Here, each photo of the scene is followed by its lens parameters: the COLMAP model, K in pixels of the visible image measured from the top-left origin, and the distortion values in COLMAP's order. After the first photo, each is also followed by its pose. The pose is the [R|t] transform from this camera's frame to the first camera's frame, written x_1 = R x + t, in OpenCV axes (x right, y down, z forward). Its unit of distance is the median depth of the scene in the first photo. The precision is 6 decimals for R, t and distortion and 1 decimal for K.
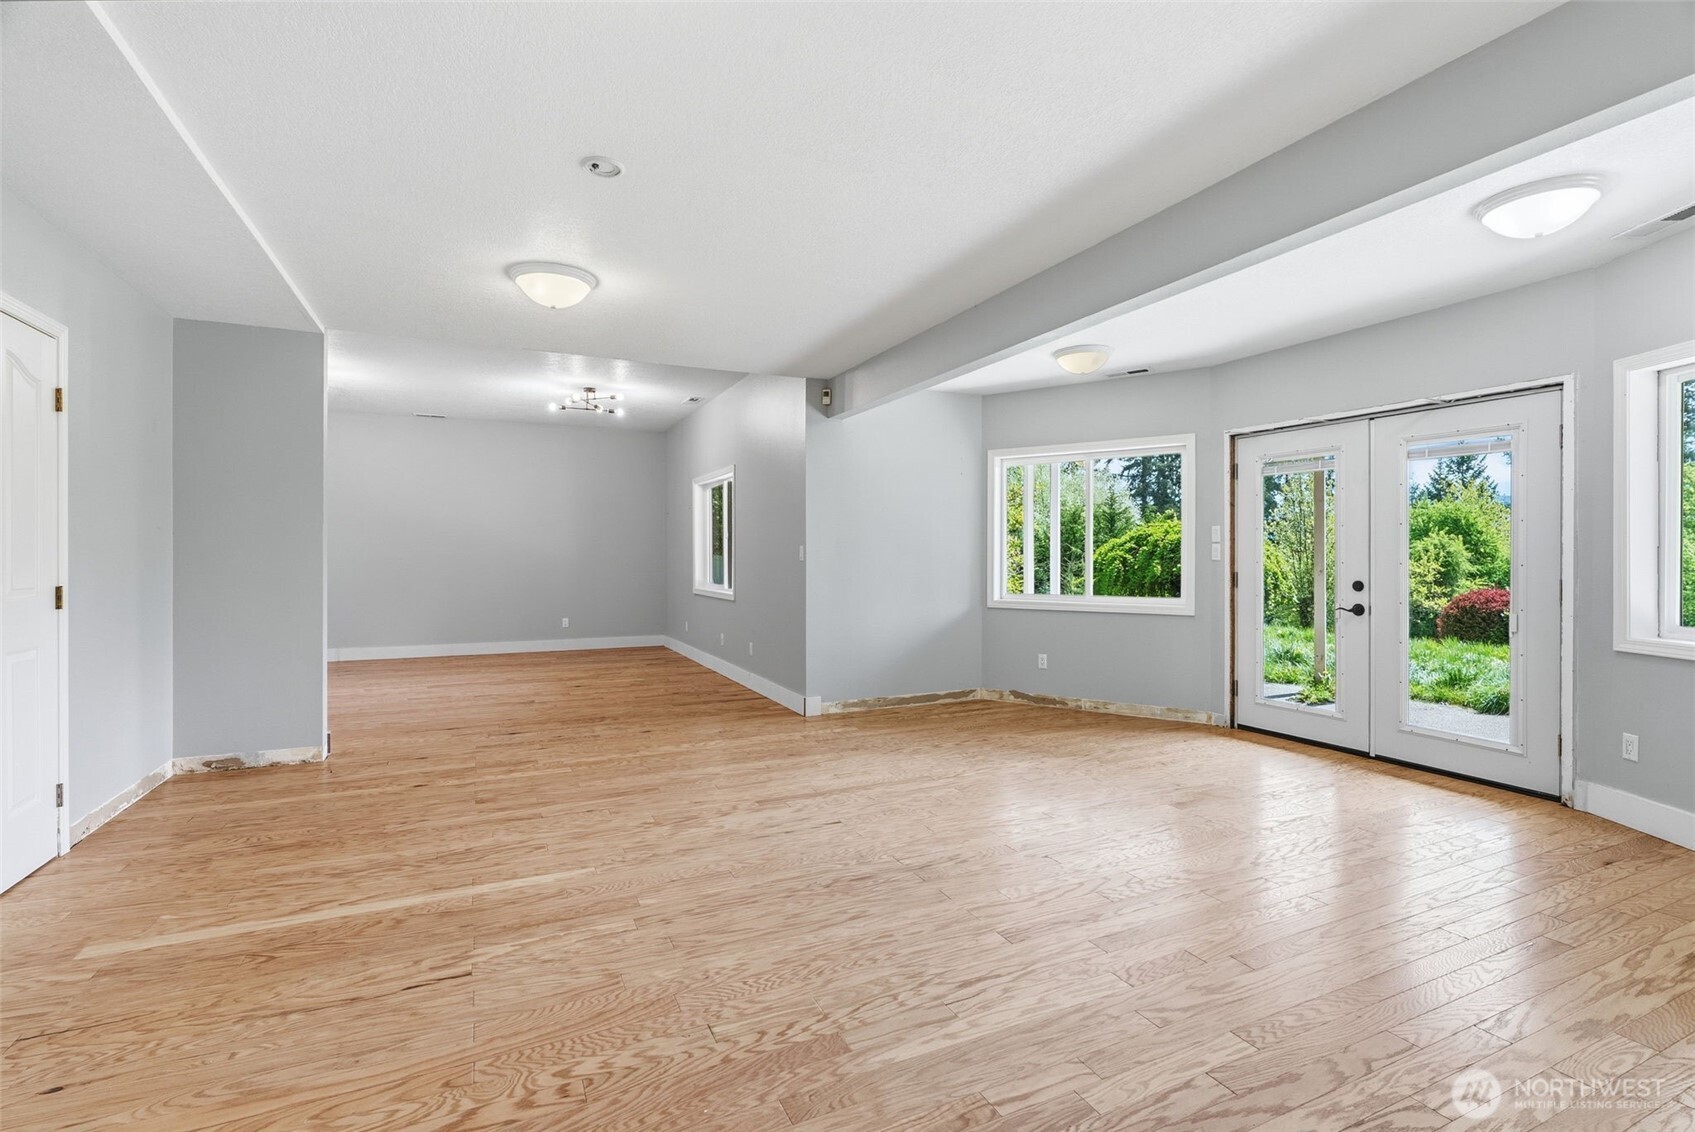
lens RADIAL K [[774.0, 0, 852.0], [0, 774.0, 562.1], [0, 0, 1]] dist [-0.014159, 0.003466]
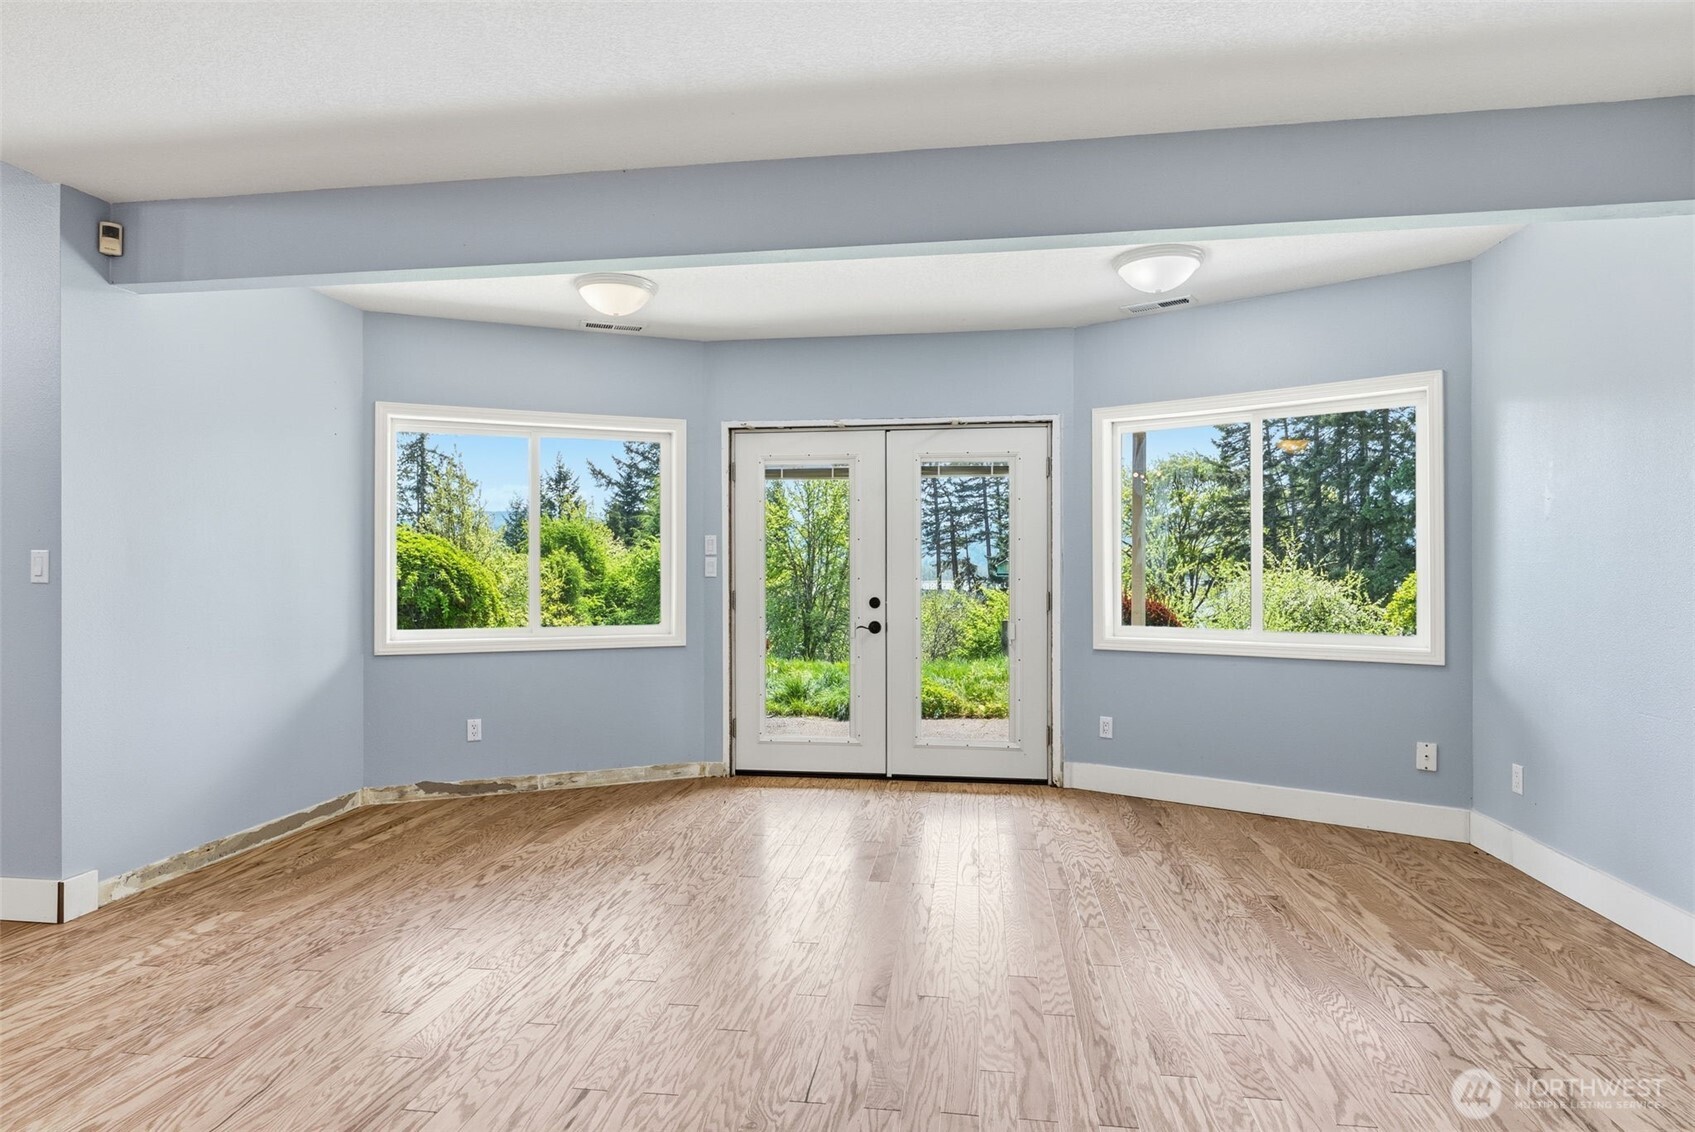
lens RADIAL K [[922.7, 0, 848.4], [0, 922.7, 575.4], [0, 0, 1]] dist [-0.015133, 0.007888]
pose [[0.552393, -0.003383, 0.833577, -0.387990], [0.008751, 0.999960, -0.001741, -0.001261], [-0.833538, 0.008256, 0.552400, 0.474604]]
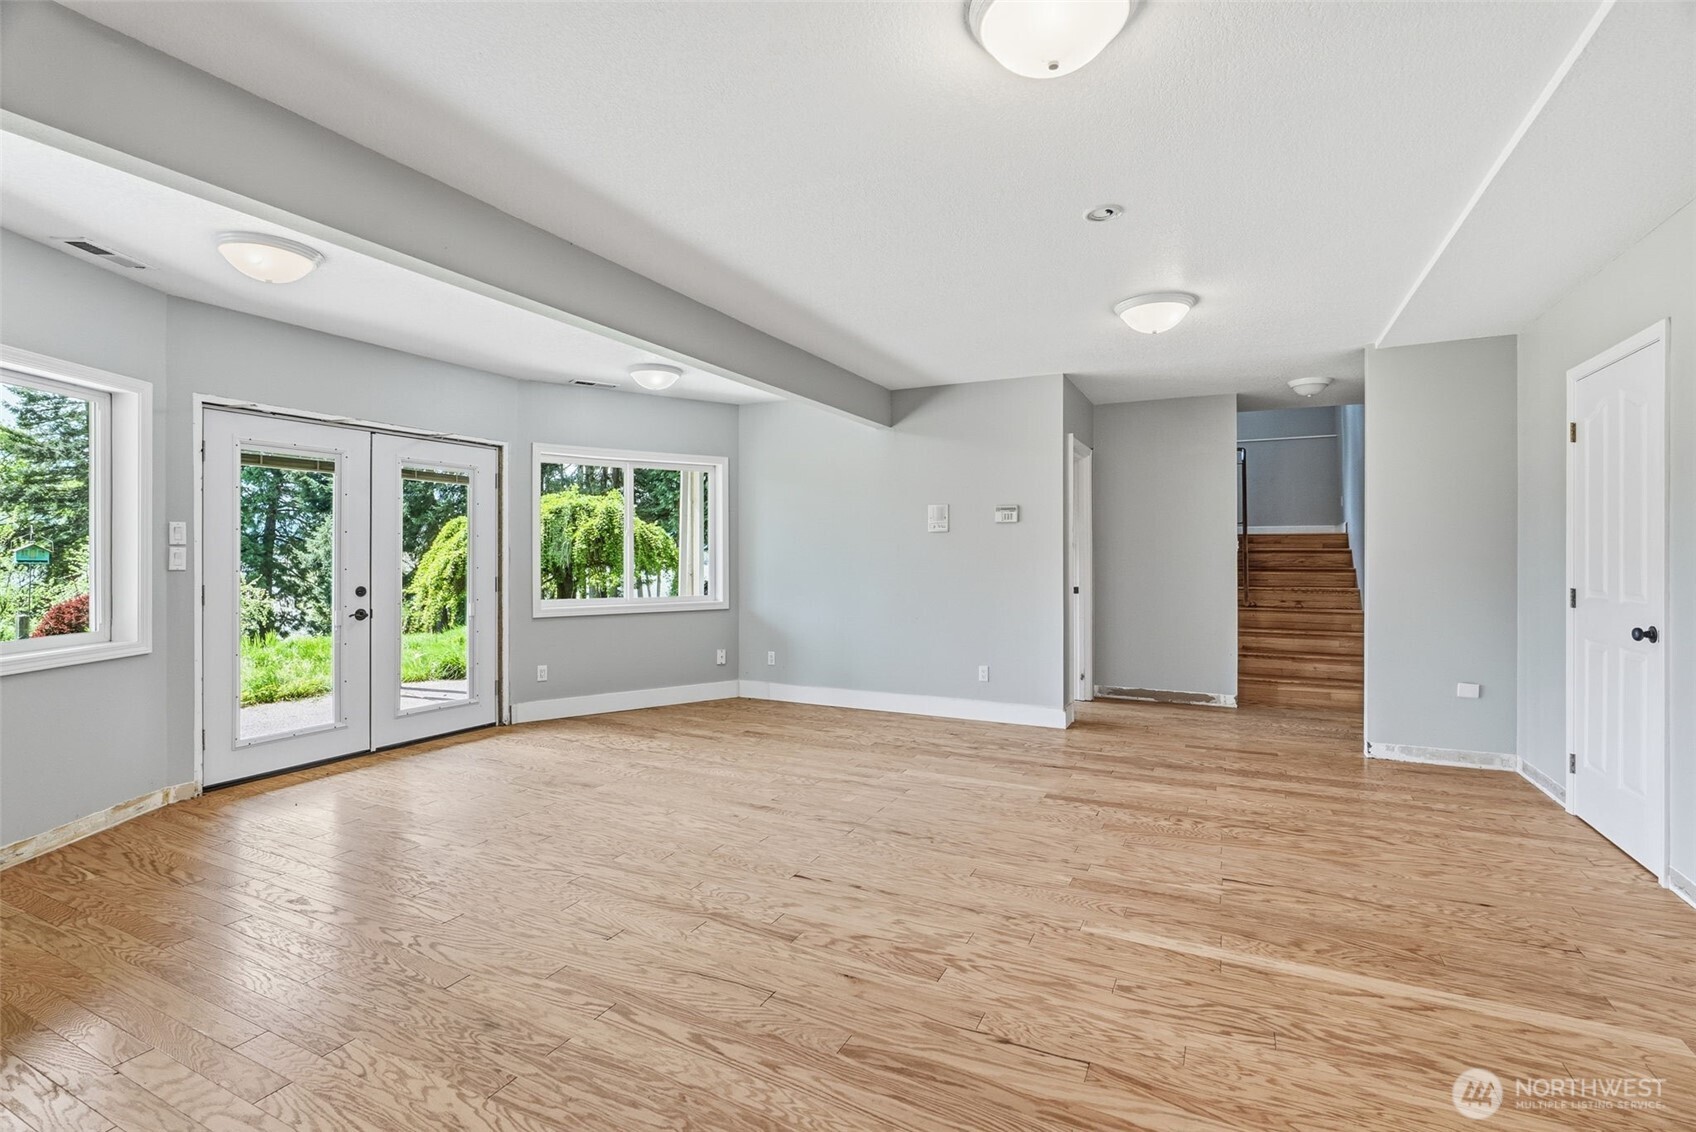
lens RADIAL K [[774.5, 0, 845.1], [0, 774.5, 561.0], [0, 0, 1]] dist [-0.014159, 0.003466]
pose [[-0.610672, -0.007370, 0.791850, -0.668135], [0.005981, 0.999885, 0.013918, -0.024273], [-0.791861, 0.013236, -0.610557, 1.353609]]
